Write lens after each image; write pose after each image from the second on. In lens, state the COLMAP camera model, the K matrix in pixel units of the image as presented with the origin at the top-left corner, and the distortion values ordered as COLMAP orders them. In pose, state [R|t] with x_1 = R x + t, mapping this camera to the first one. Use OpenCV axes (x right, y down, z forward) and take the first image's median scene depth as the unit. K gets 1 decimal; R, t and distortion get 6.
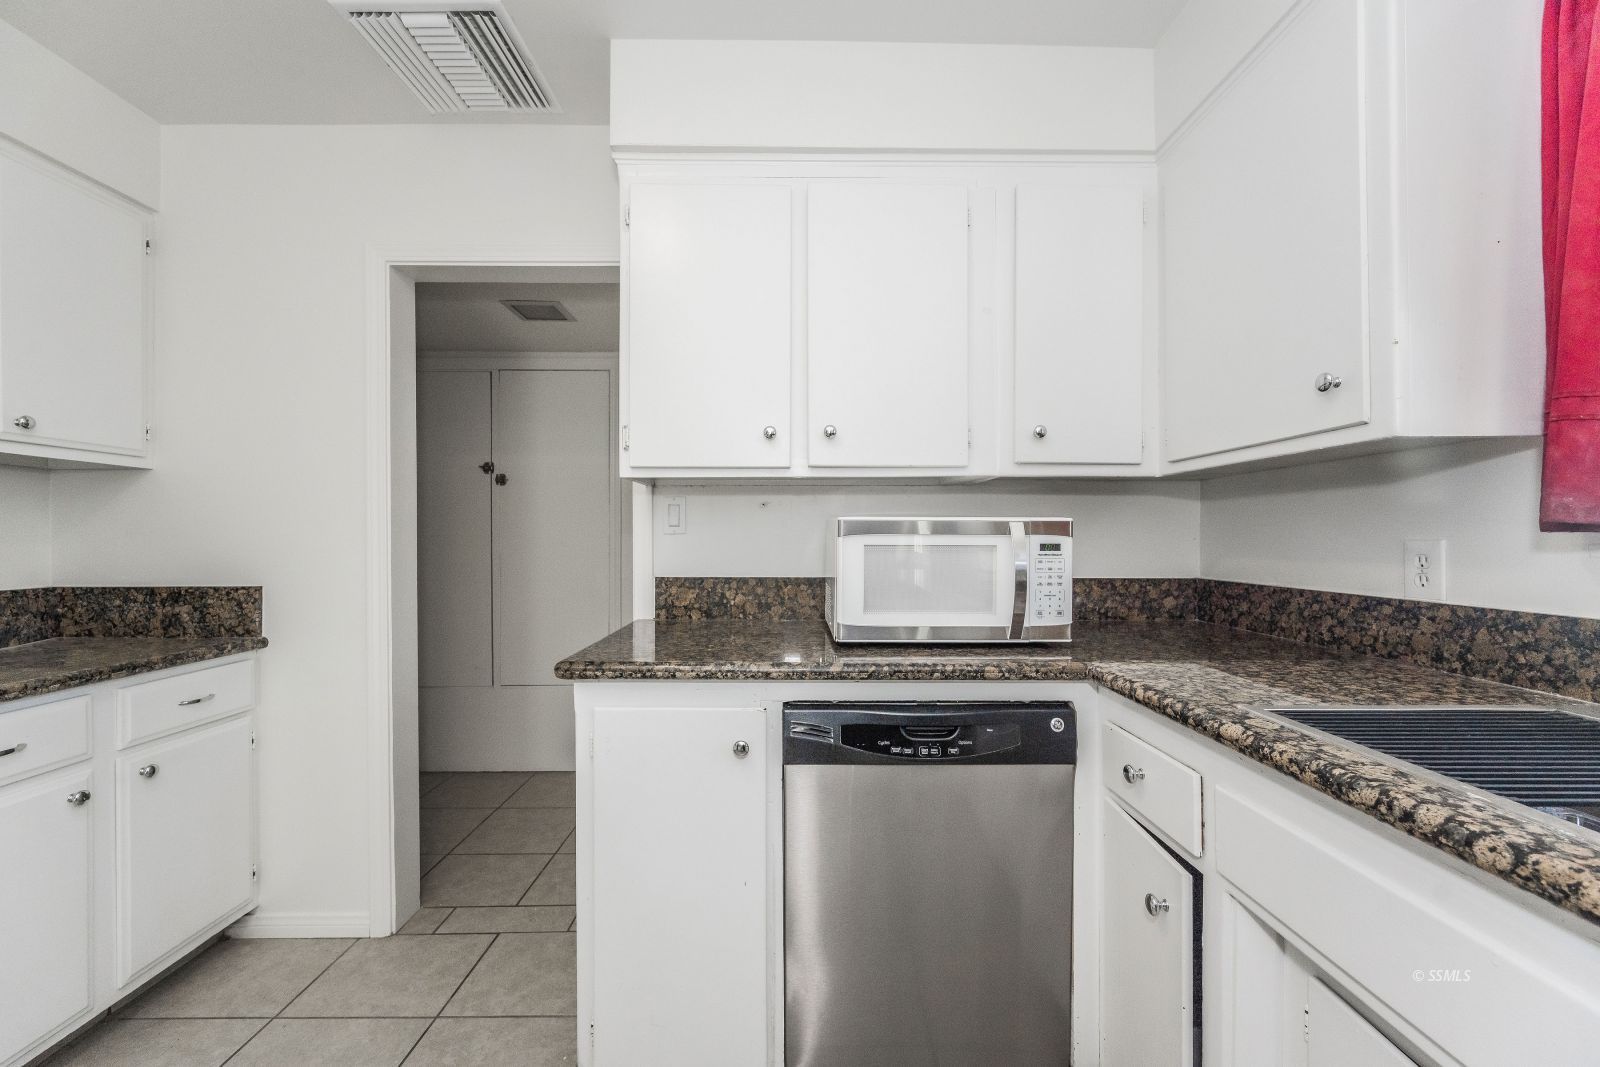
lens RADIAL K [[643.8, 0, 800.0], [0, 643.8, 533.5], [0, 0, 1]] dist [0.015160, 0.000564]
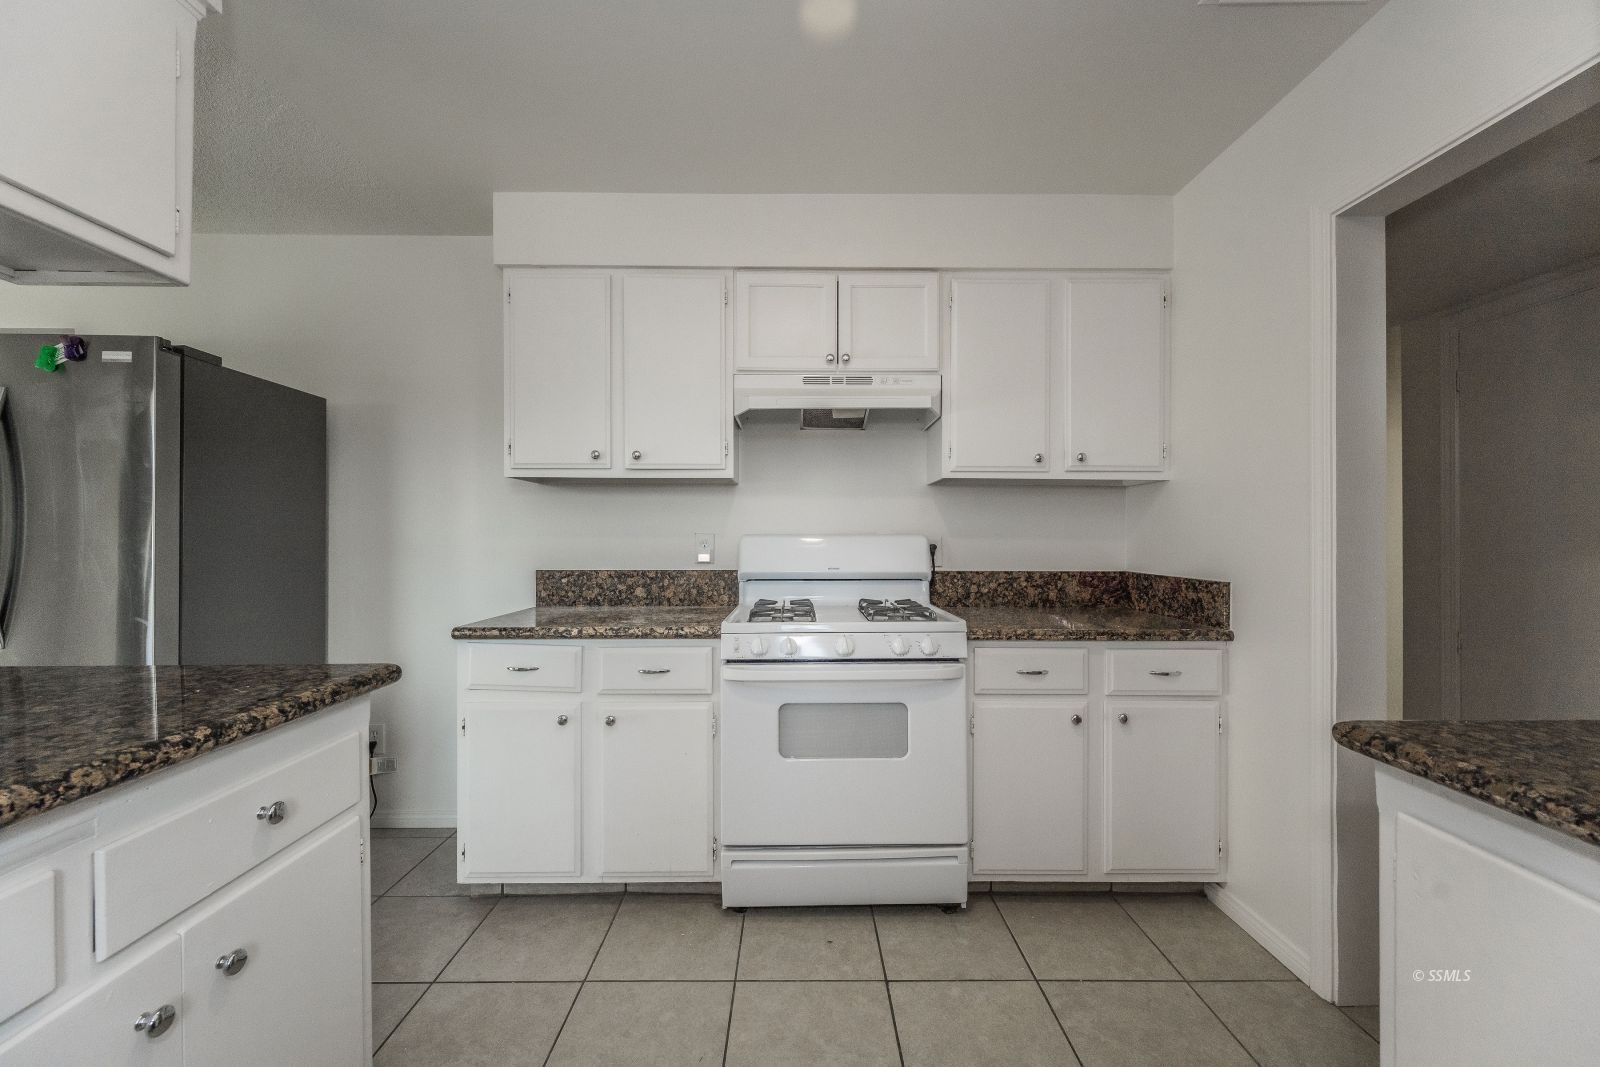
lens RADIAL K [[643.8, 0, 800.0], [0, 643.8, 533.5], [0, 0, 1]] dist [0.015160, 0.000564]
pose [[0.008296, -0.000428, -0.999965, 0.230825], [0.004536, 0.999990, -0.000390, -0.001089], [0.999955, -0.004533, 0.008298, 0.309231]]
